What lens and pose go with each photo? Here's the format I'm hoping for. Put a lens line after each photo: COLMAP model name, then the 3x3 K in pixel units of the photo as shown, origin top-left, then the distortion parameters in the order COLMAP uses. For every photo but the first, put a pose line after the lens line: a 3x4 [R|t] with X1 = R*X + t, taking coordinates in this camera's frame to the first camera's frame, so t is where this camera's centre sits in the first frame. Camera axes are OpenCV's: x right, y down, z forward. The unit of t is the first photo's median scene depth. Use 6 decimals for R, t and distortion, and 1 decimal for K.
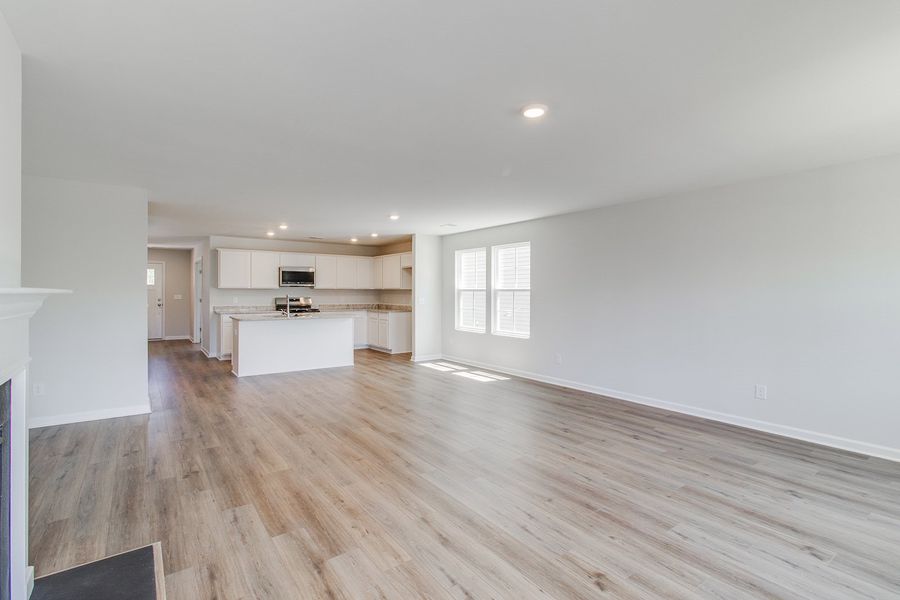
lens RADIAL K [[418.6, 0, 446.6], [0, 418.6, 298.4], [0, 0, 1]] dist [0.000207, 0.000319]
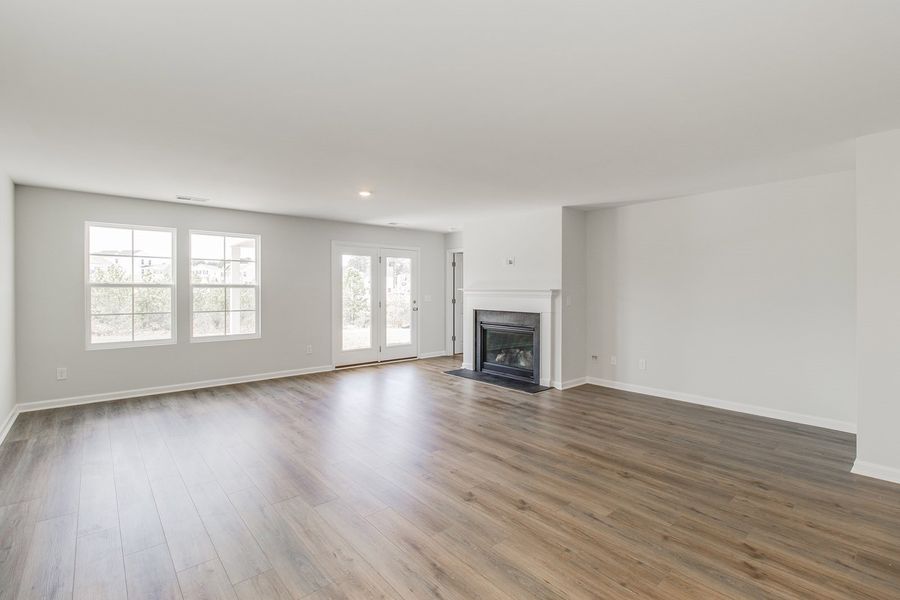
lens RADIAL K [[418.6, 0, 451.1], [0, 418.6, 294.1], [0, 0, 1]] dist [0.000207, 0.000319]
pose [[-0.997044, -0.001061, -0.076831, -0.024652], [-0.002882, 0.999718, 0.023584, -0.025356], [0.076784, 0.023736, -0.996765, 1.859526]]
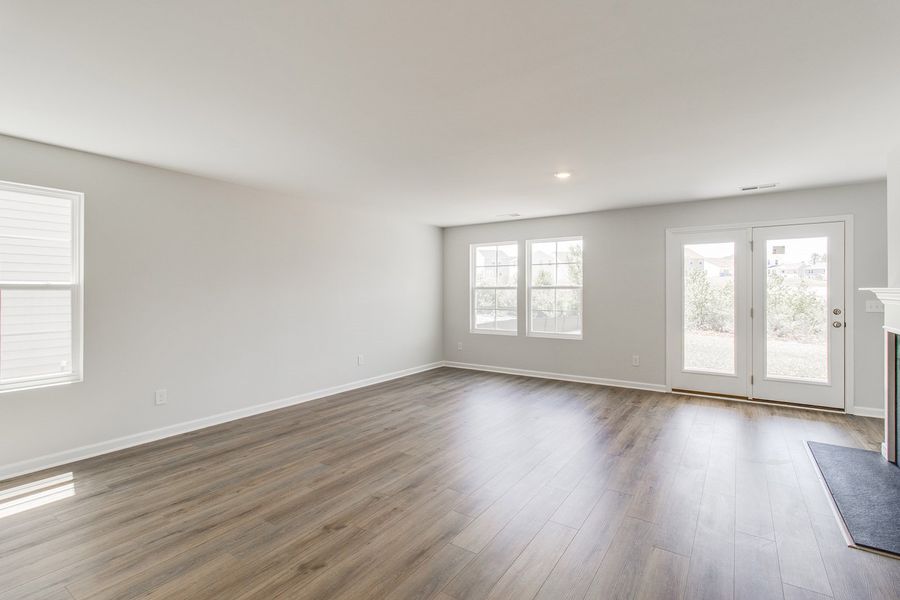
lens RADIAL K [[418.6, 0, 448.6], [0, 418.6, 290.7], [0, 0, 1]] dist [0.000207, 0.000319]
pose [[-0.331024, -0.000130, 0.943622, -0.725772], [0.014339, 0.999884, 0.005168, -0.018631], [-0.943513, 0.015241, -0.330984, 1.228469]]
